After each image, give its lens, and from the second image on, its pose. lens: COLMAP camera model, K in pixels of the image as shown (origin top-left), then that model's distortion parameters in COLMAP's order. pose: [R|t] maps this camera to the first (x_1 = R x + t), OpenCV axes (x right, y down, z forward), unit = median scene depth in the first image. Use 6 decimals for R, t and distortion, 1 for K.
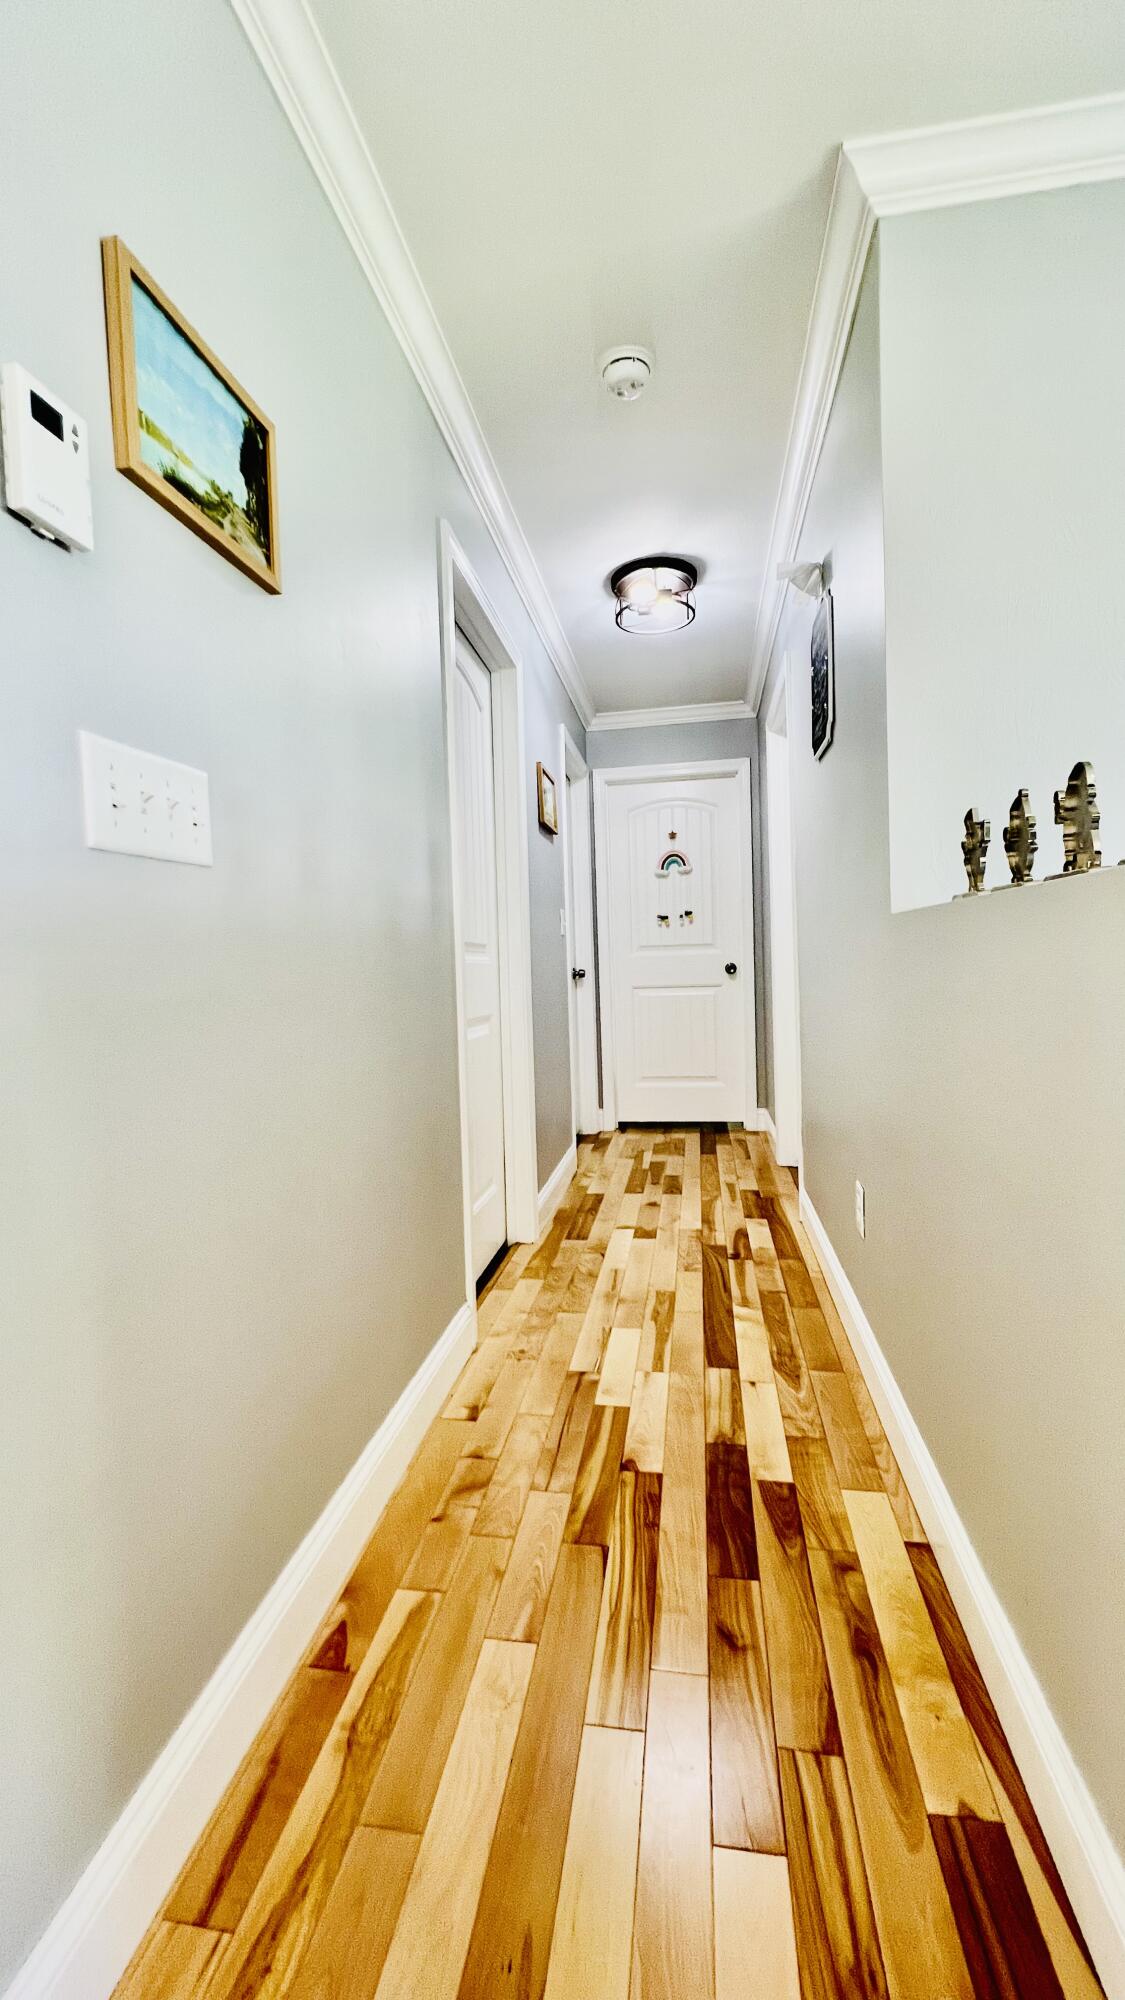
lens RADIAL K [[800.0, 0, 571.1], [0, 800.0, 999.8], [0, 0, 1]] dist [-0.003601, -0.000177]
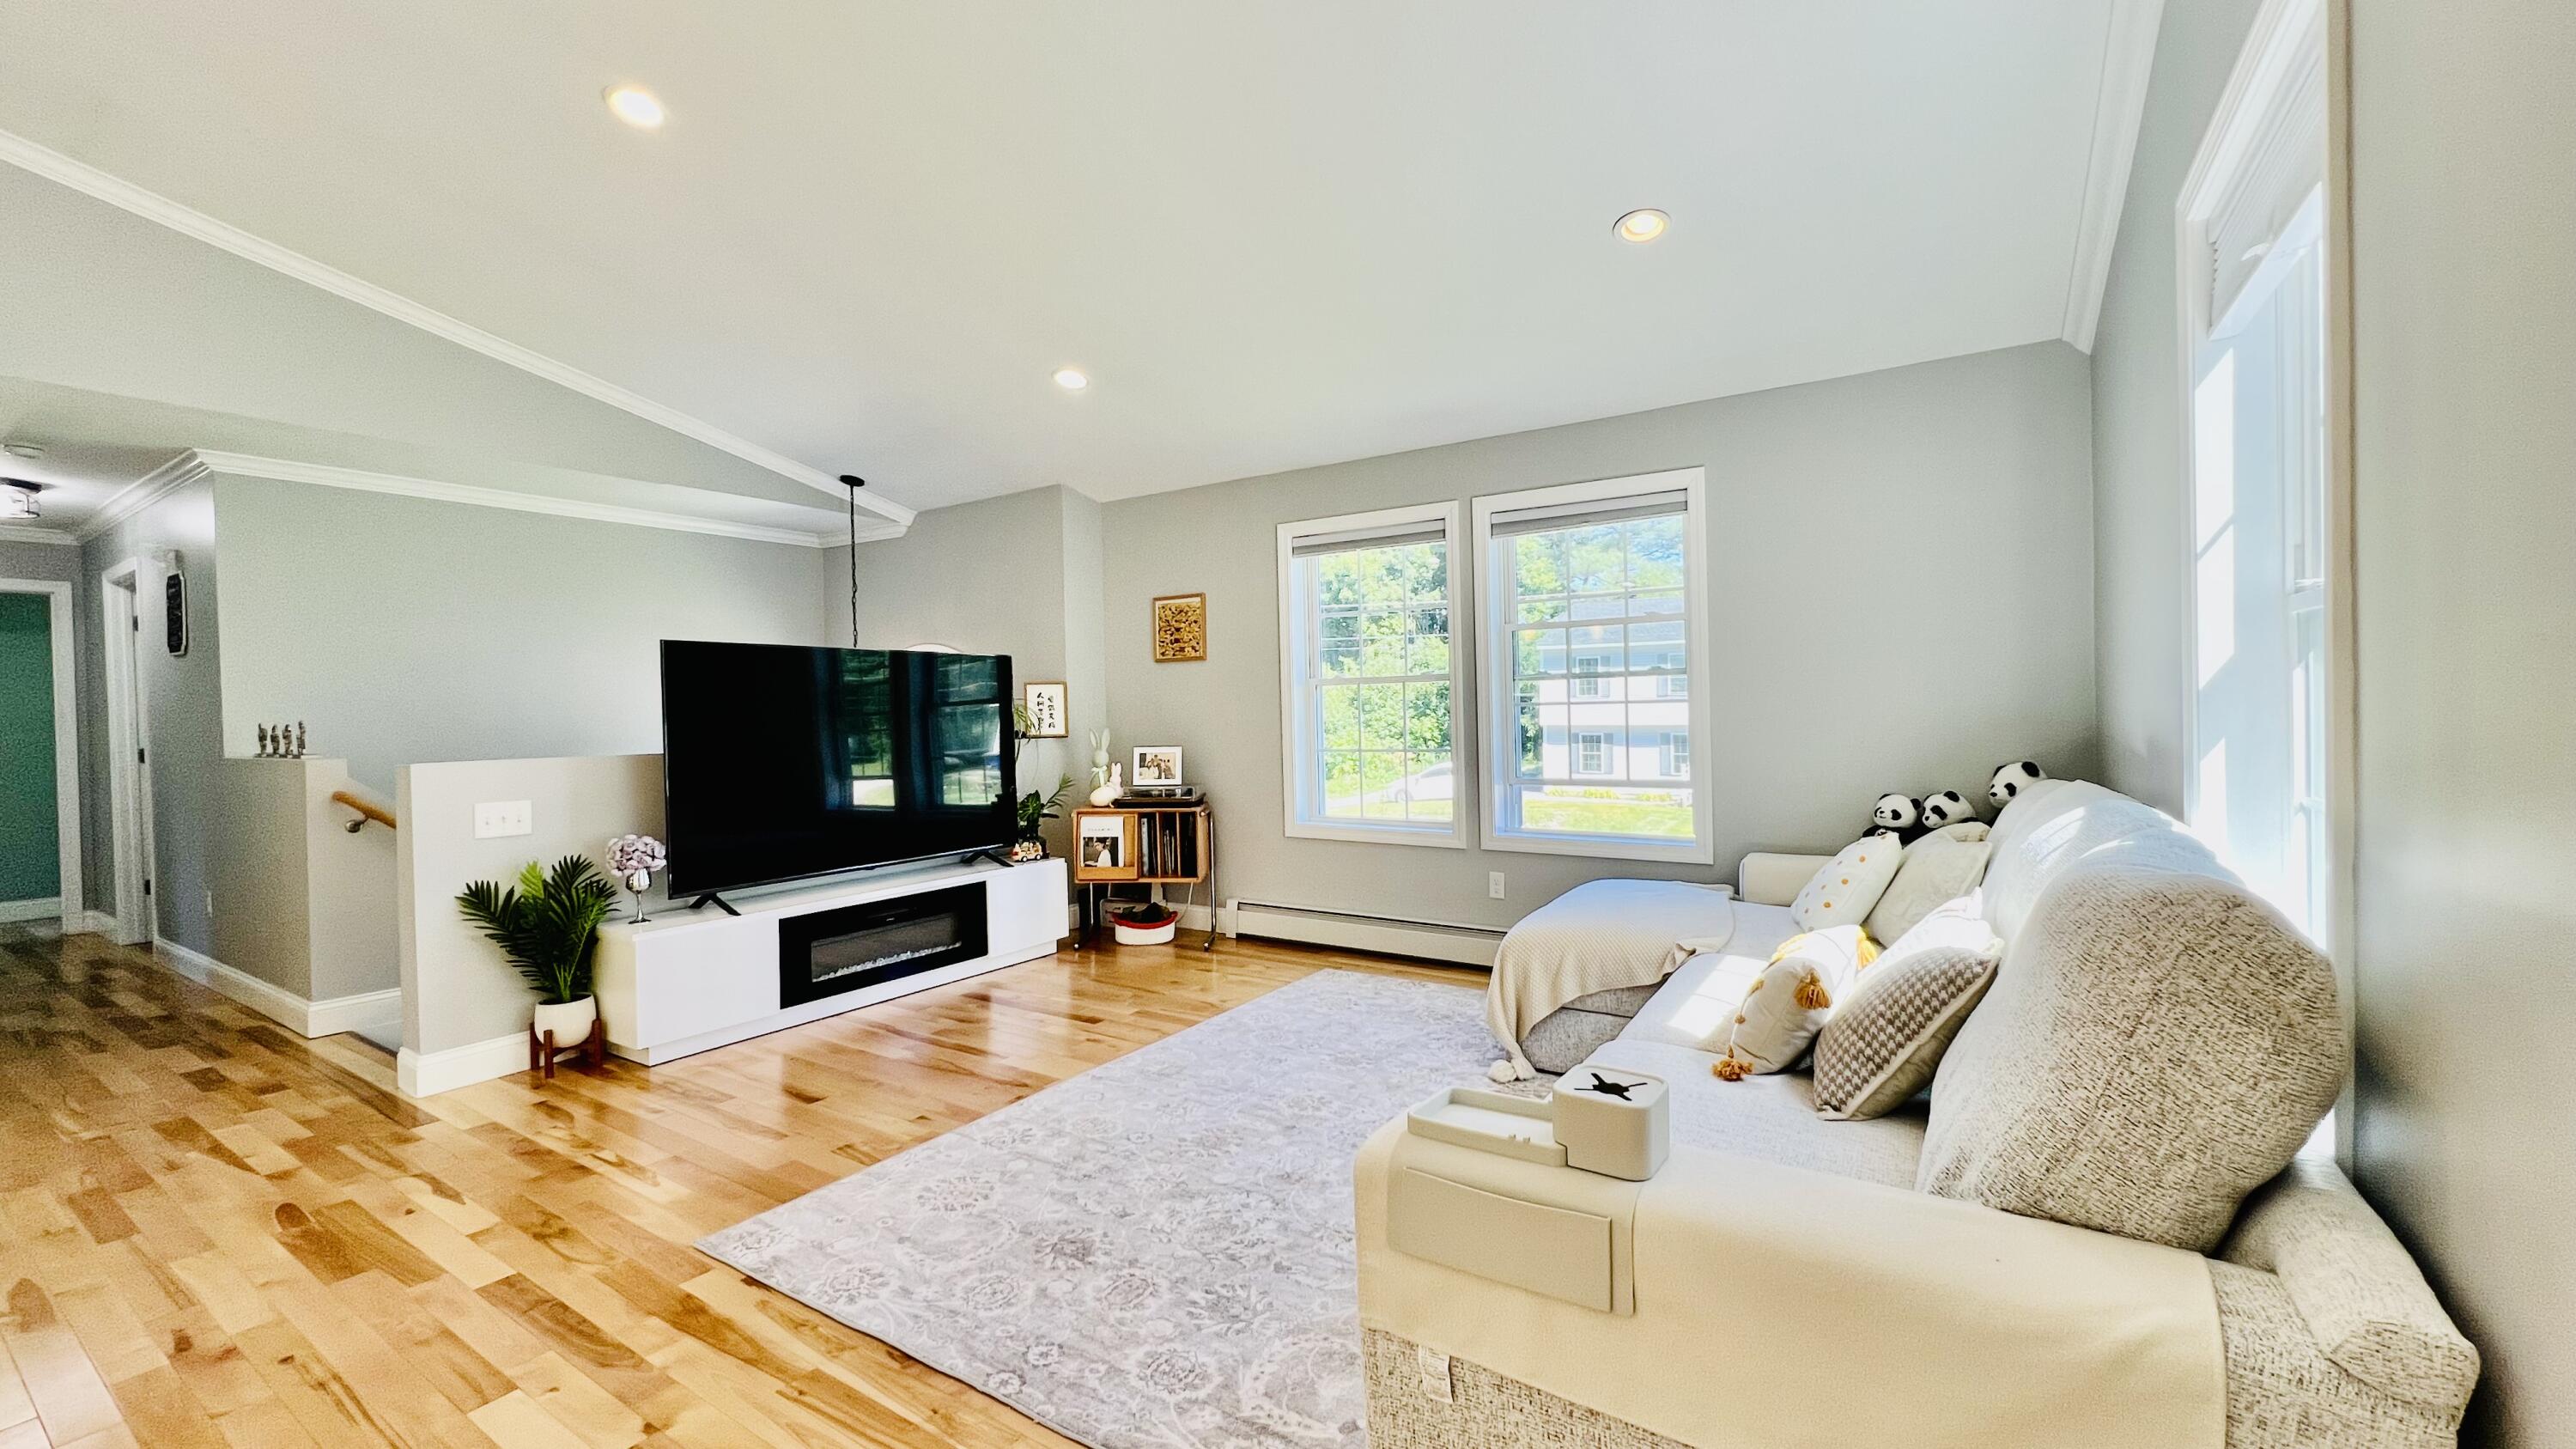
lens RADIAL K [[1030.5, 0, 1288.0], [0, 1030.5, 724.5], [0, 0, 1]] dist [-0.003601, -0.000177]
pose [[0.407495, 0.010768, 0.913144, -1.486761], [0.050390, 0.998142, -0.034257, 0.083474], [-0.911816, 0.059973, 0.406195, -4.205598]]
